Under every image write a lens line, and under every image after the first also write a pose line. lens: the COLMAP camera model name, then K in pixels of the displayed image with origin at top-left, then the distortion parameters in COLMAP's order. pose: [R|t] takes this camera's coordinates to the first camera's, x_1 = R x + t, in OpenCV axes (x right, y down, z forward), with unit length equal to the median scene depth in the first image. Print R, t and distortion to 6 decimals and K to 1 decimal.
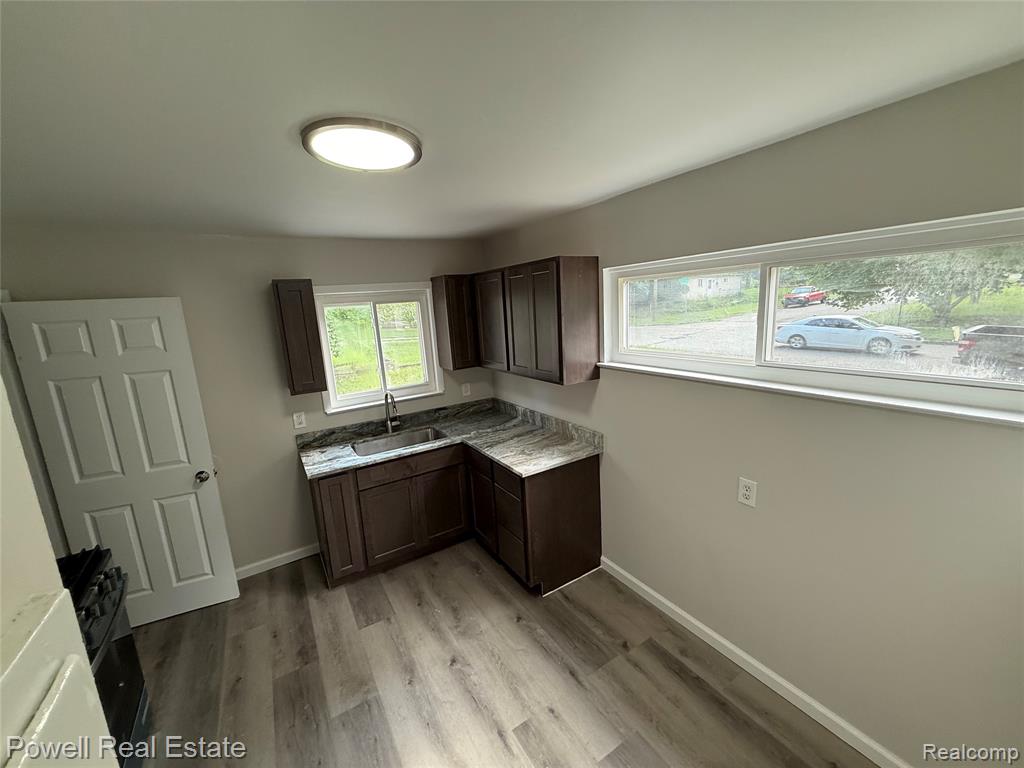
lens RADIAL K [[409.0, 0, 511.9], [0, 409.0, 381.9], [0, 0, 1]] dist [0.000557, 0.000359]
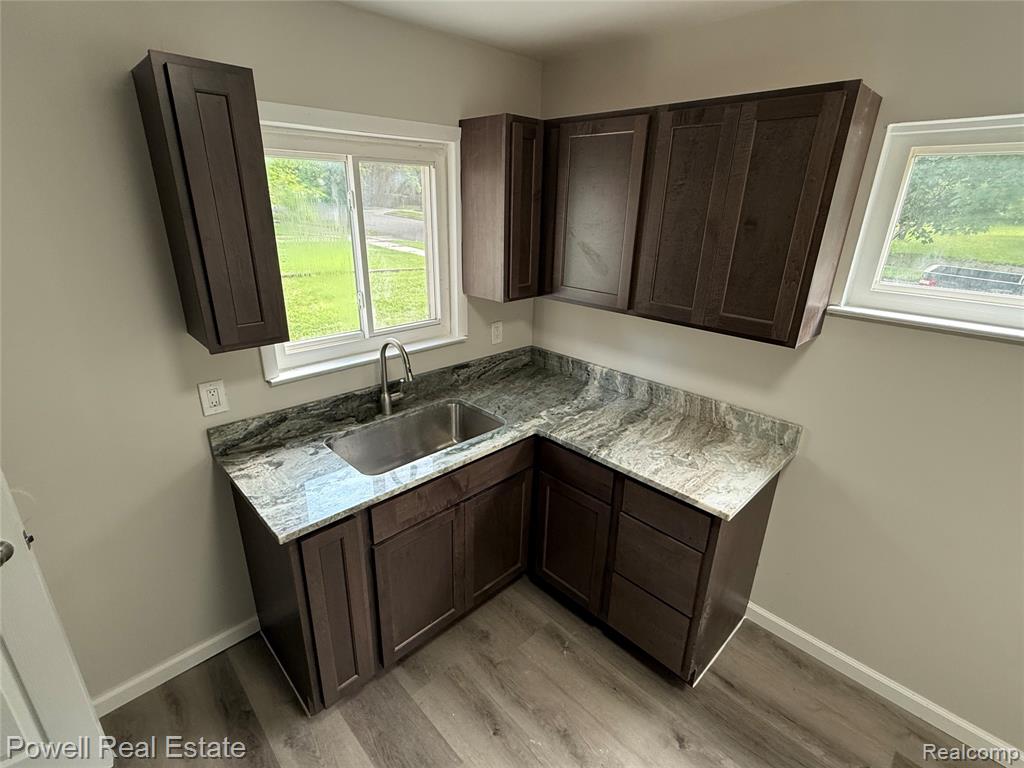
lens RADIAL K [[482.0, 0, 511.3], [0, 482.0, 383.5], [0, 0, 1]] dist [0.002236, -0.001269]
pose [[0.973178, 0.000633, 0.230053, -0.308070], [-0.038405, 0.986410, 0.159750, -0.026450], [-0.226826, -0.164300, 0.959977, 0.380210]]
